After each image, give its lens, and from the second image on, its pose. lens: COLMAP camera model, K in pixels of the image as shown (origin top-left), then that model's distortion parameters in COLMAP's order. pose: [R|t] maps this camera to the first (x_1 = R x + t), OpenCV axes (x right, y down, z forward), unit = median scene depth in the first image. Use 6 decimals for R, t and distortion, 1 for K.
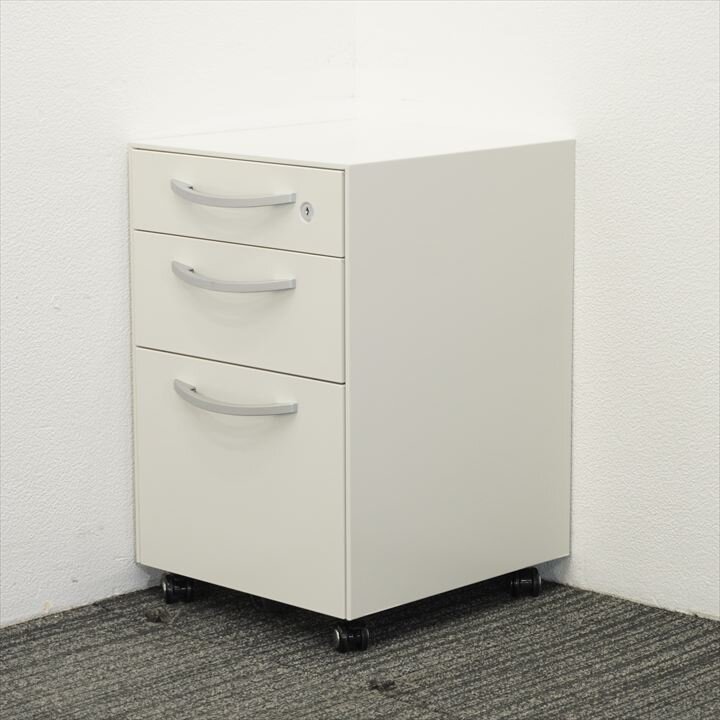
lens RADIAL K [[2563.6, 0, 360.0], [0, 2563.6, 360.0], [0, 0, 1]] dist [0.015755, 3.019841]
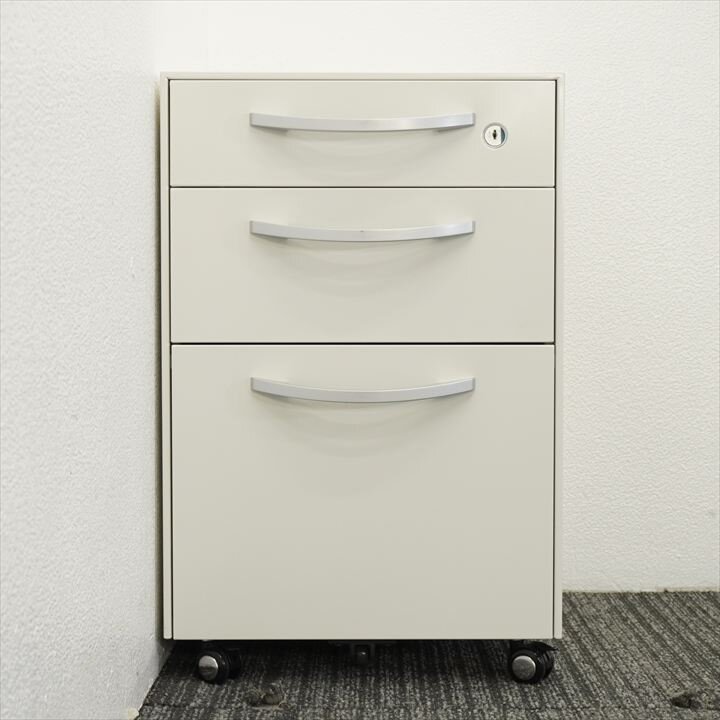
lens RADIAL K [[1318.5, 0, 360.0], [0, 1318.5, 360.0], [0, 0, 1]] dist [-0.003494, 0.074706]
pose [[0.711217, -0.019363, 0.702705, -0.334406], [0.126252, 0.986885, -0.100587, 0.047435], [-0.691542, 0.160258, 0.704335, 0.721130]]
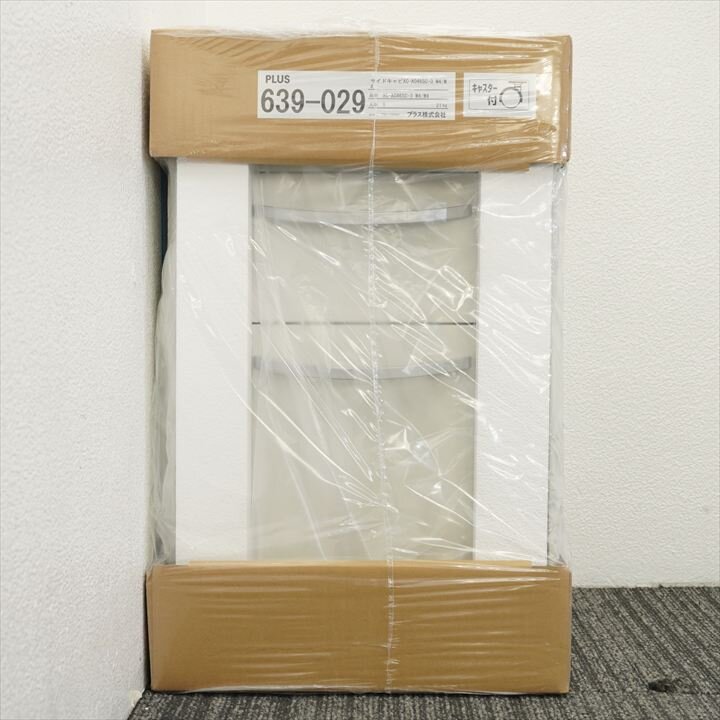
lens RADIAL K [[1472.0, 0, 360.0], [0, 1472.0, 360.0], [0, 0, 1]] dist [0.014959, 0.048431]
pose [[0.721249, -0.026846, 0.692155, -0.377112], [0.128443, 0.987102, -0.095557, 0.052206], [-0.680663, 0.157823, 0.715395, 0.663318]]
